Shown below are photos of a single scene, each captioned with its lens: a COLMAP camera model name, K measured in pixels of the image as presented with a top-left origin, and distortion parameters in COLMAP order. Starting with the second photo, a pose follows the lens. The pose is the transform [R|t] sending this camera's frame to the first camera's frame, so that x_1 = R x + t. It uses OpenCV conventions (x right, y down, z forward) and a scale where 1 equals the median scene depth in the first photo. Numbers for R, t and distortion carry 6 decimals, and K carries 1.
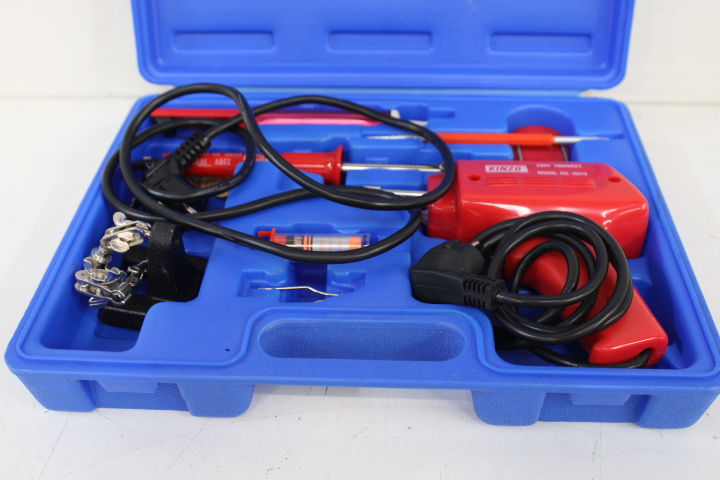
lens RADIAL K [[830.5, 0, 357.1], [0, 830.5, 241.7], [0, 0, 1]] dist [-0.091687, 0.000000]
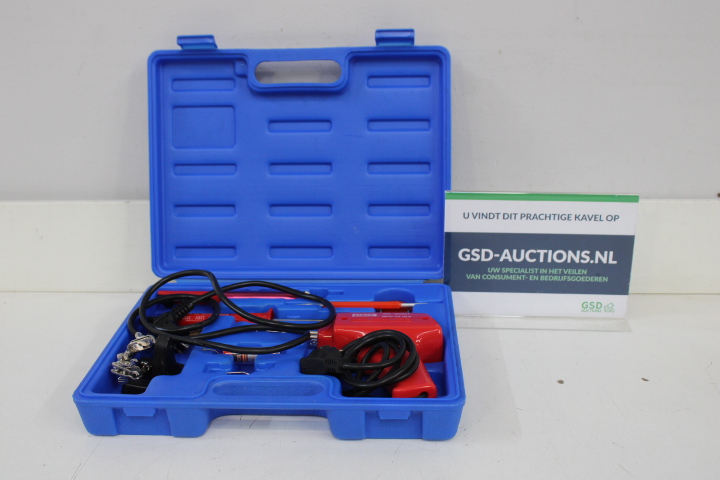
lens RADIAL K [[900.2, 0, 361.3], [0, 900.2, 239.6], [0, 0, 1]] dist [-0.104185, 0.000000]
pose [[0.999999, 0.000021, -0.001460, 0.175700], [-0.000511, 0.941691, -0.336478, 0.389052], [0.001368, 0.336478, 0.941690, -0.798707]]
